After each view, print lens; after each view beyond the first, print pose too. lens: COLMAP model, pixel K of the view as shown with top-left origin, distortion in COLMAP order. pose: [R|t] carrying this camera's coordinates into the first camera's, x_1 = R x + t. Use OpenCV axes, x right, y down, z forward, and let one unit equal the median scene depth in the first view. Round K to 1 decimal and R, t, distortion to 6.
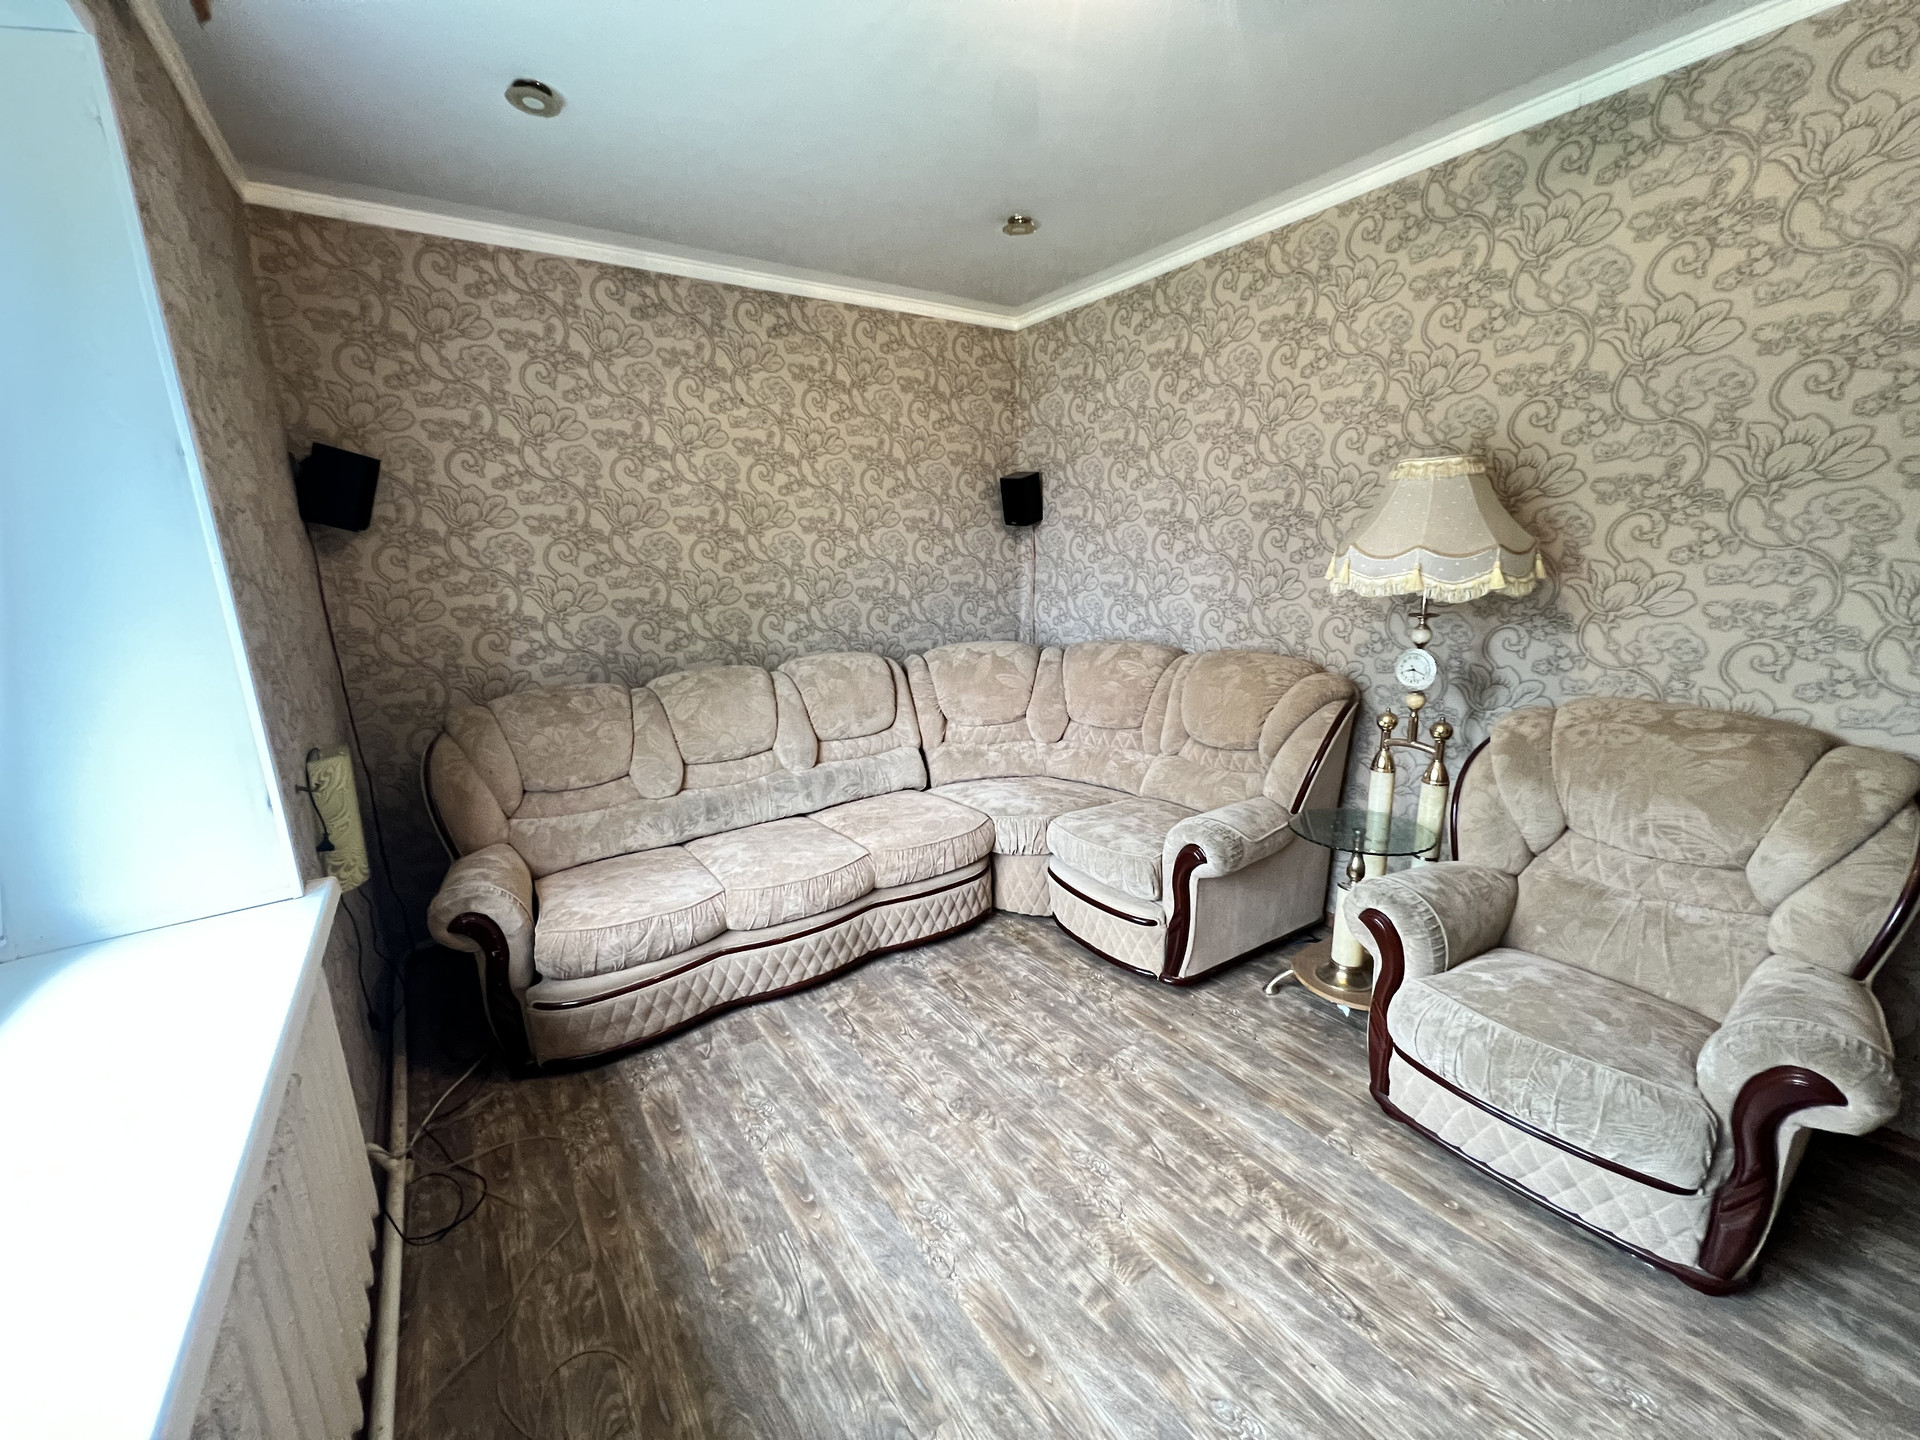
lens RADIAL K [[767.4, 0, 957.0], [0, 767.4, 715.7], [0, 0, 1]] dist [-0.004994, 0.001659]
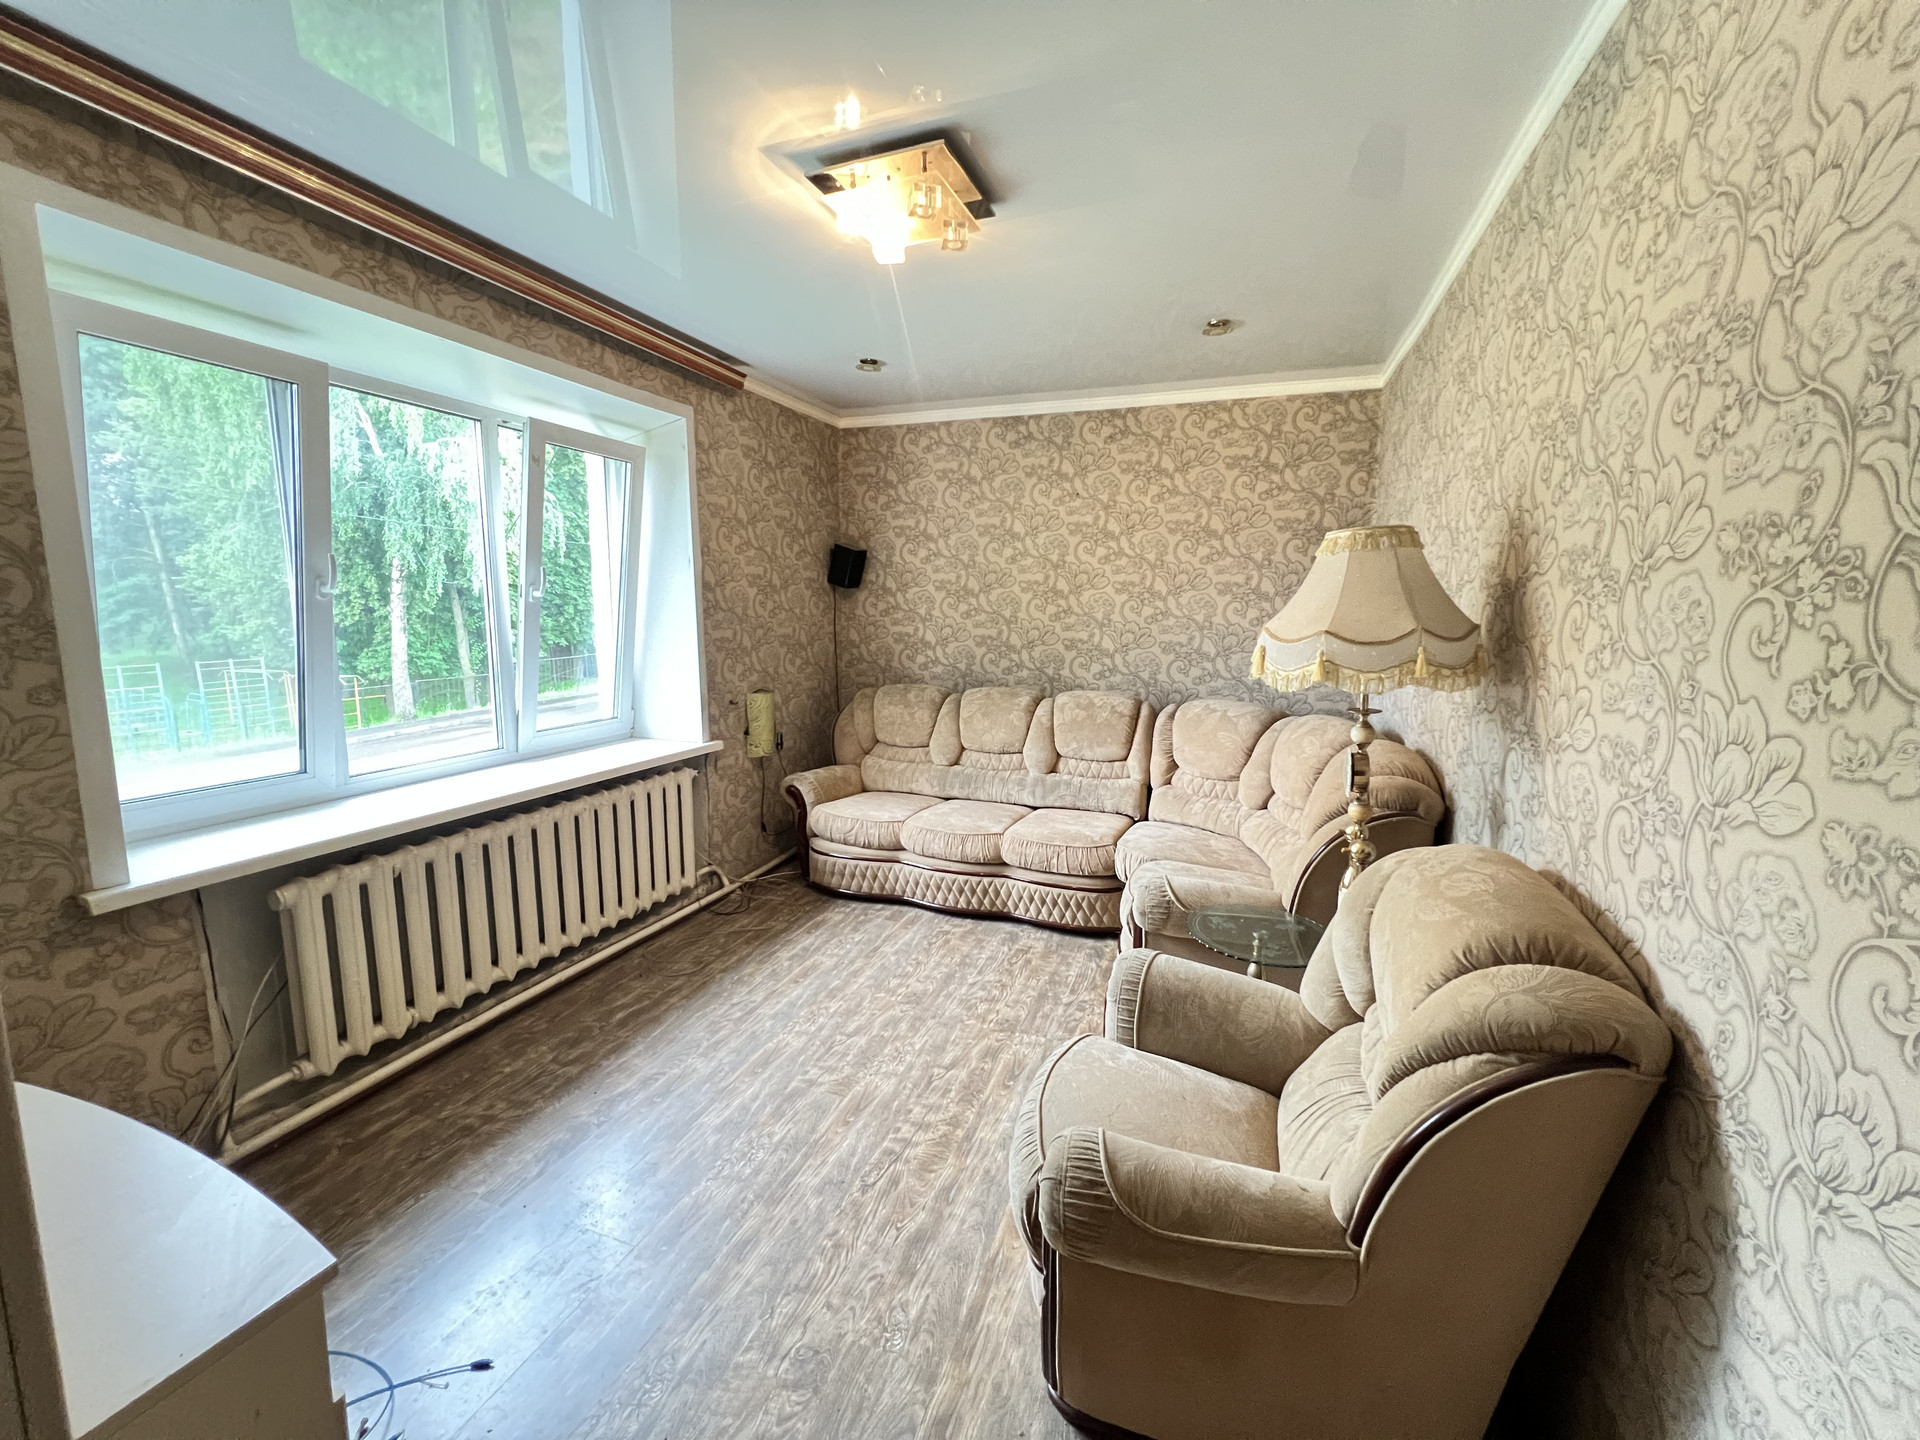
lens RADIAL K [[767.4, 0, 952.1], [0, 767.4, 712.8], [0, 0, 1]] dist [-0.004994, 0.001659]
pose [[0.574851, 0.149023, -0.804573, 0.987830], [-0.201148, 0.978839, 0.037584, -0.066011], [0.793149, 0.140234, 0.592663, 0.130142]]
